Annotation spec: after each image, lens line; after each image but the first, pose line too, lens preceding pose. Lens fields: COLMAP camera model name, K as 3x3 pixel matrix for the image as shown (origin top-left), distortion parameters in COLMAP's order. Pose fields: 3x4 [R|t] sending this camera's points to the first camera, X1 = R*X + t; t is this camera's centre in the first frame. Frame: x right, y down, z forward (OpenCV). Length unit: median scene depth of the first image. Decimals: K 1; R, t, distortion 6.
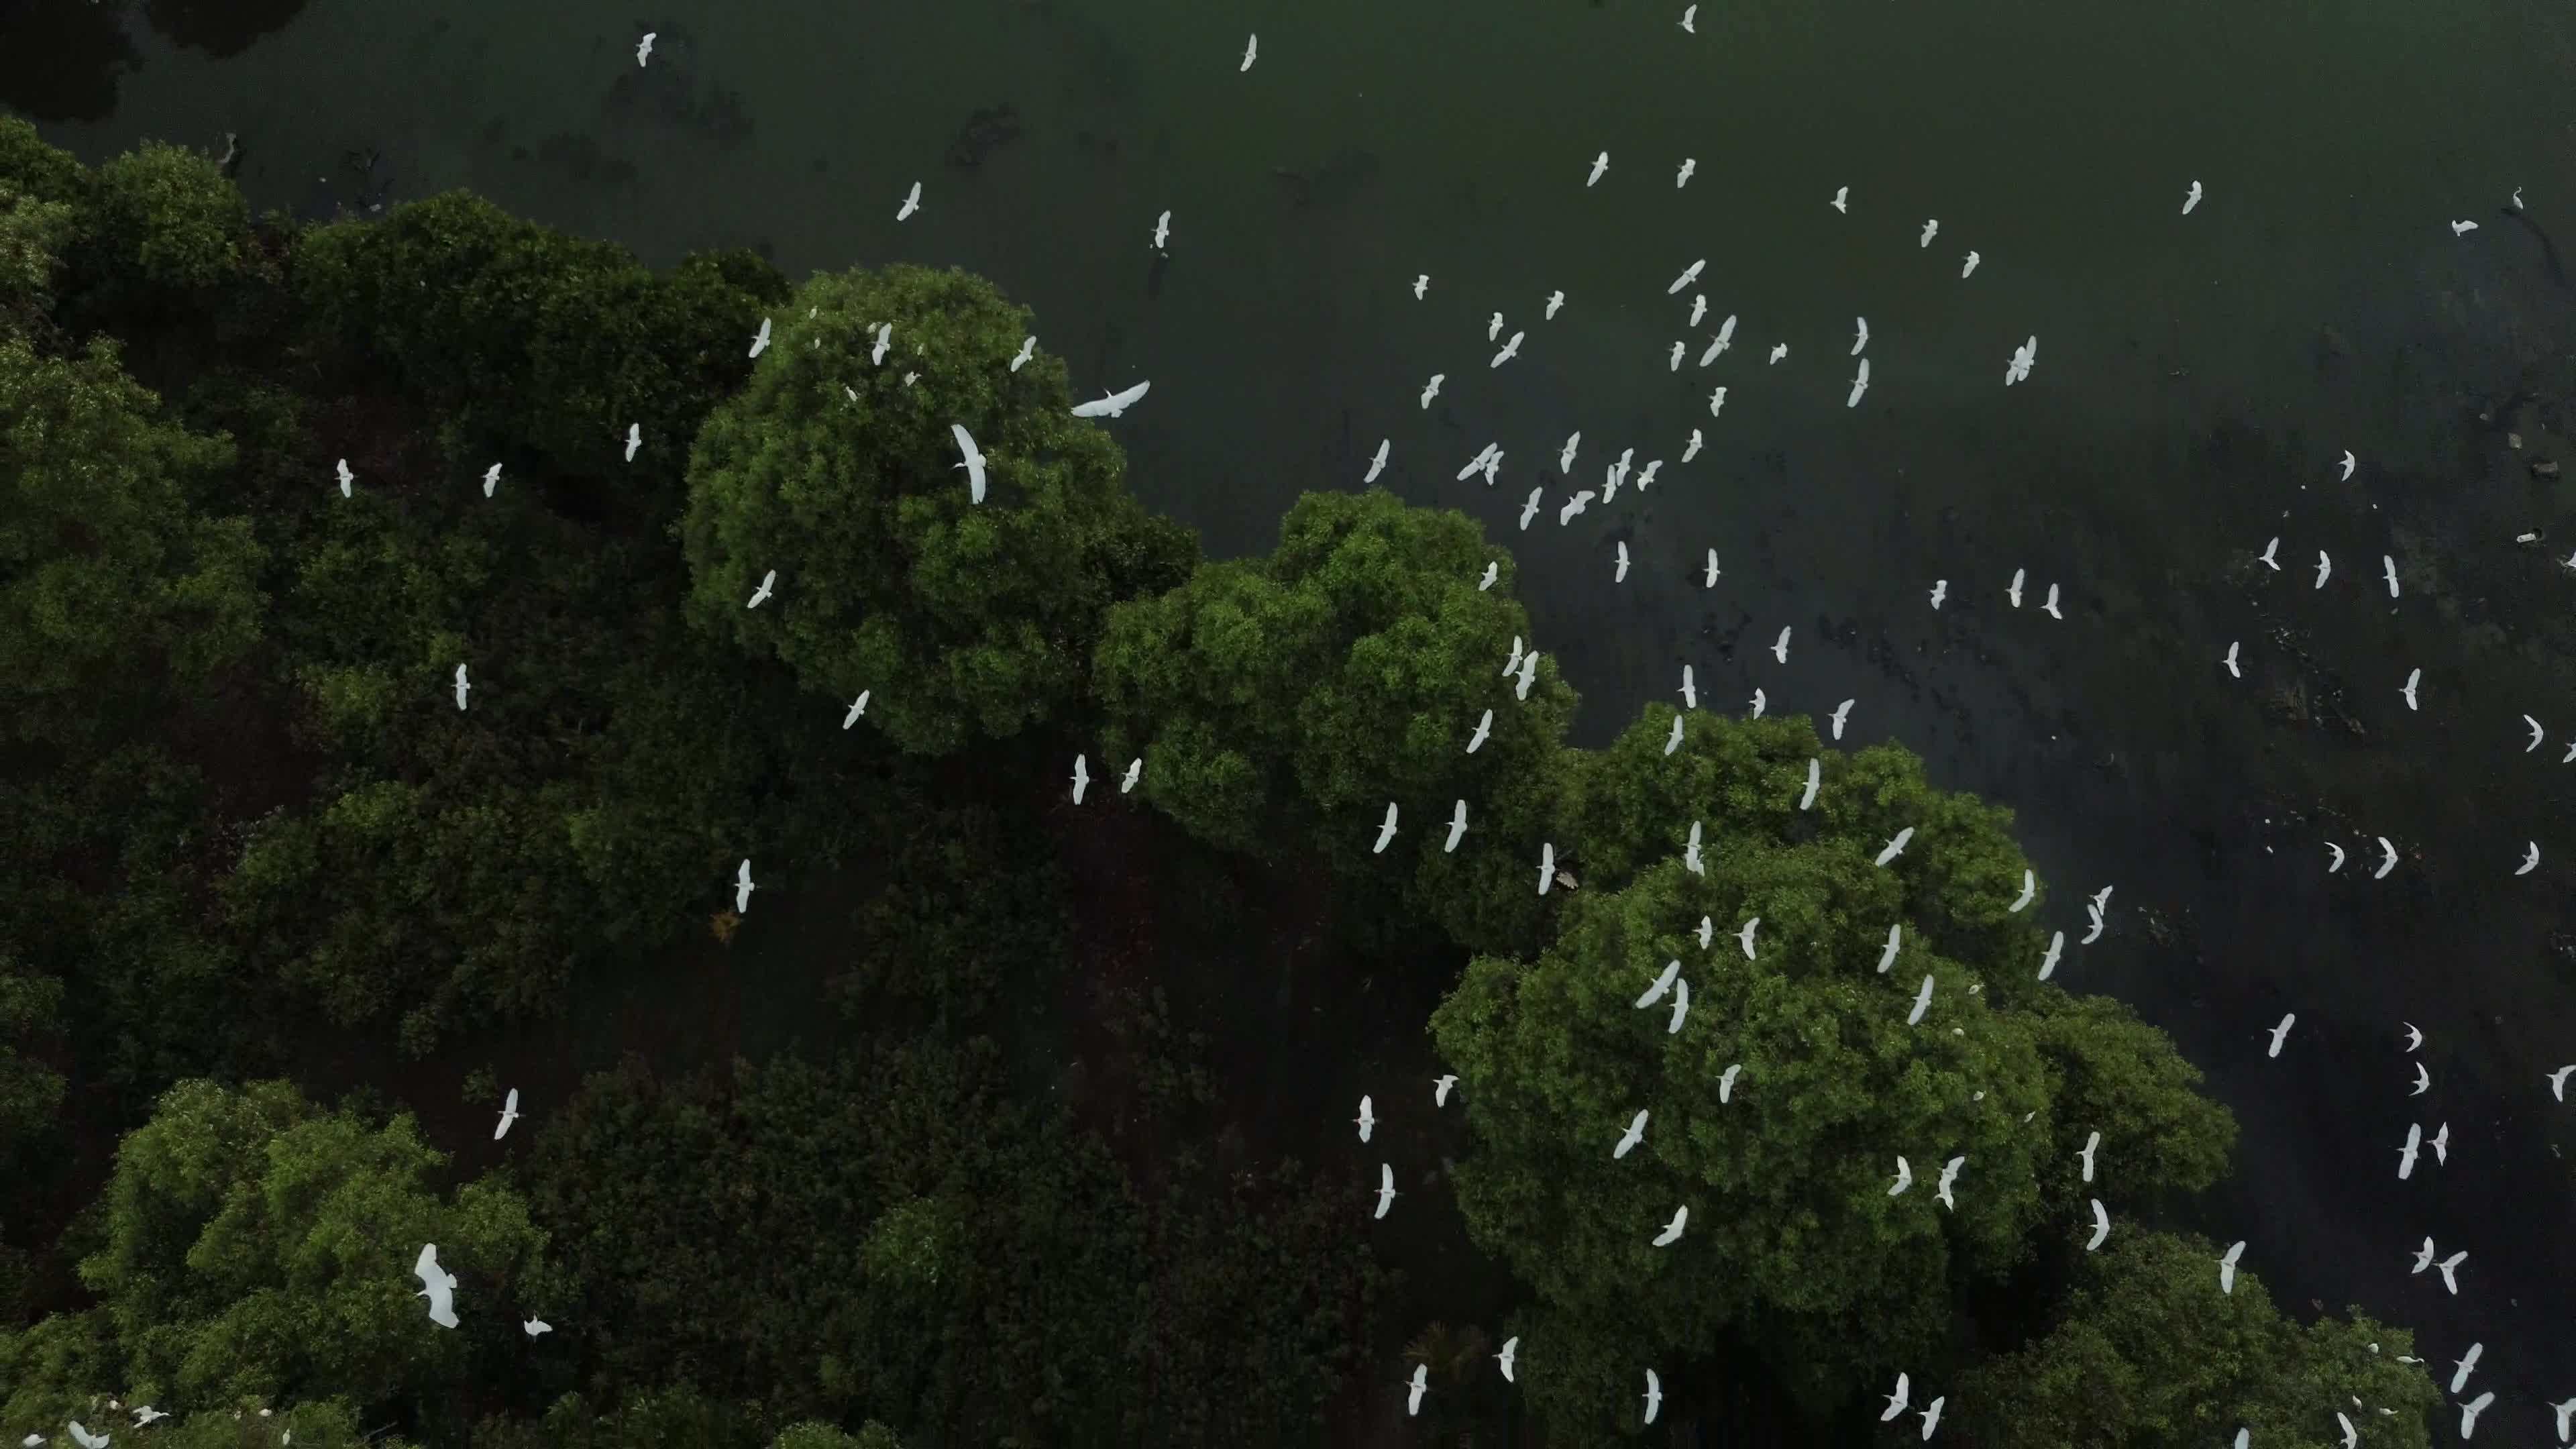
lens RADIAL K [[1909.5, 0, 1296.0], [0, 1909.5, 725.3], [0, 0, 1]] dist [0.062352, -0.058474]
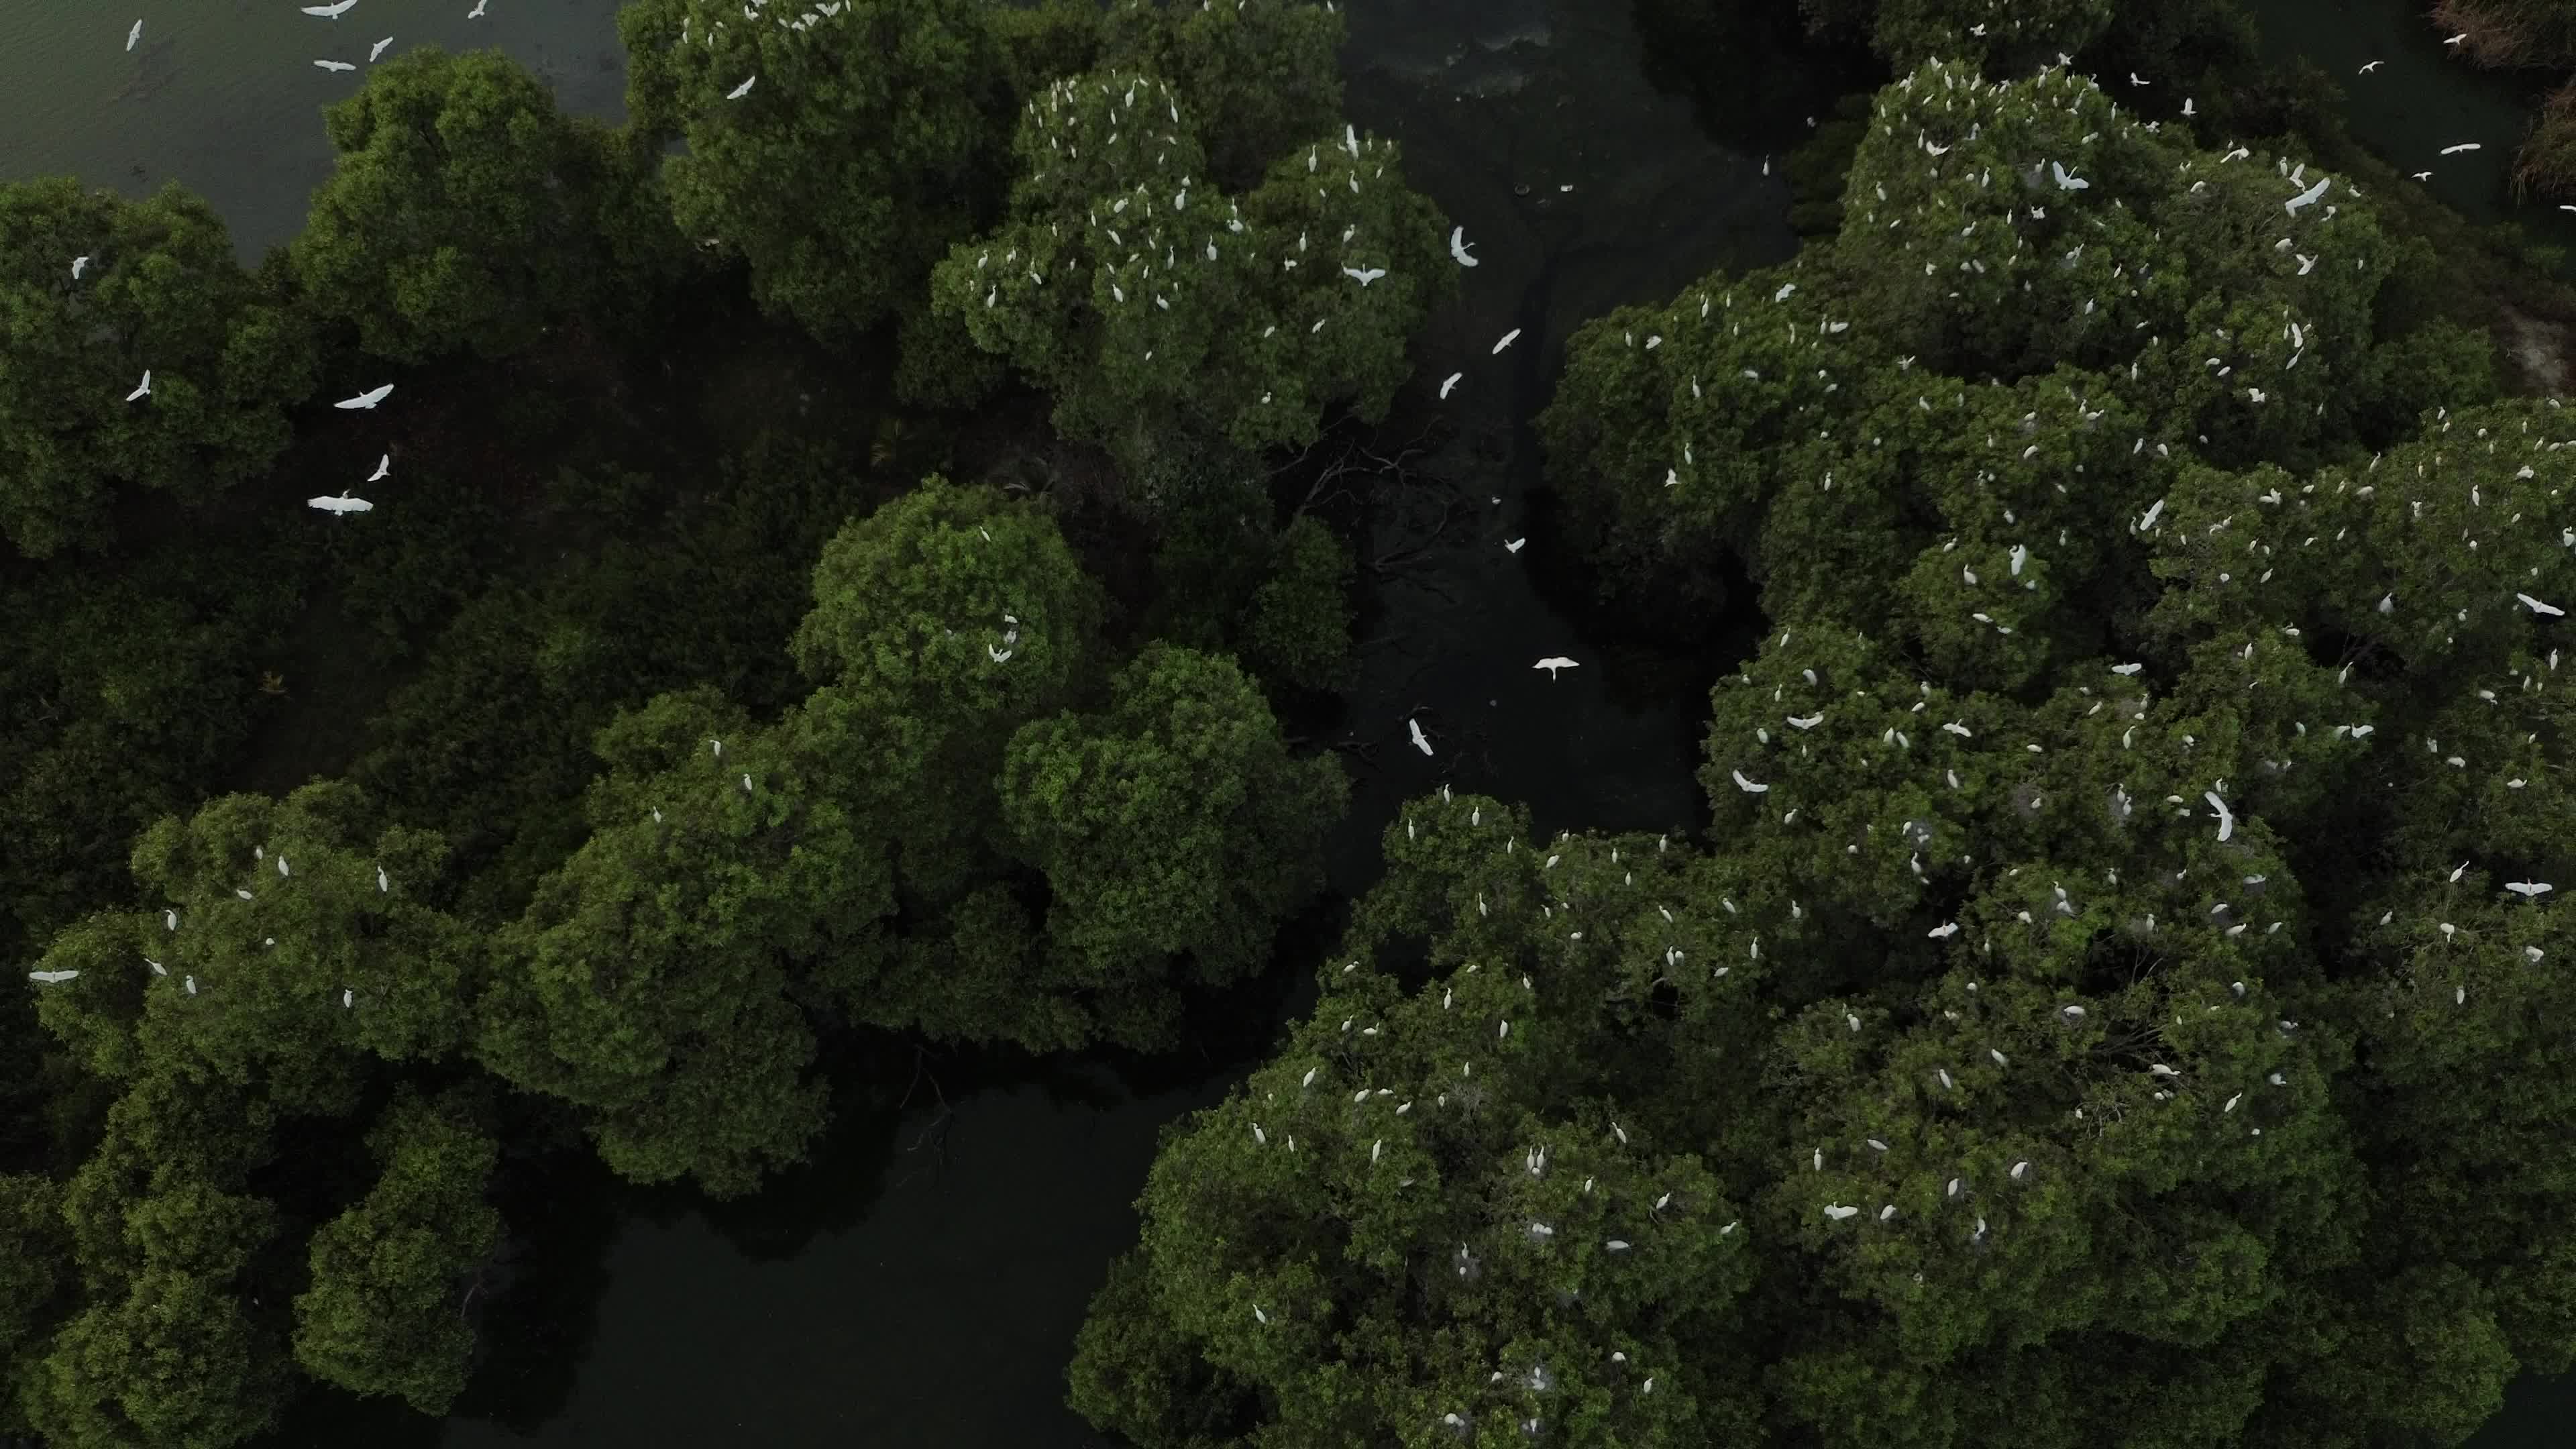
lens RADIAL K [[1909.5, 0, 1285.8], [0, 1909.5, 722.0], [0, 0, 1]] dist [0.062352, -0.058474]
pose [[0.571973, -0.745554, 0.342047, -0.404785], [0.762443, 0.637017, 0.113535, 0.525414], [-0.302537, 0.195852, 0.932799, -0.400022]]
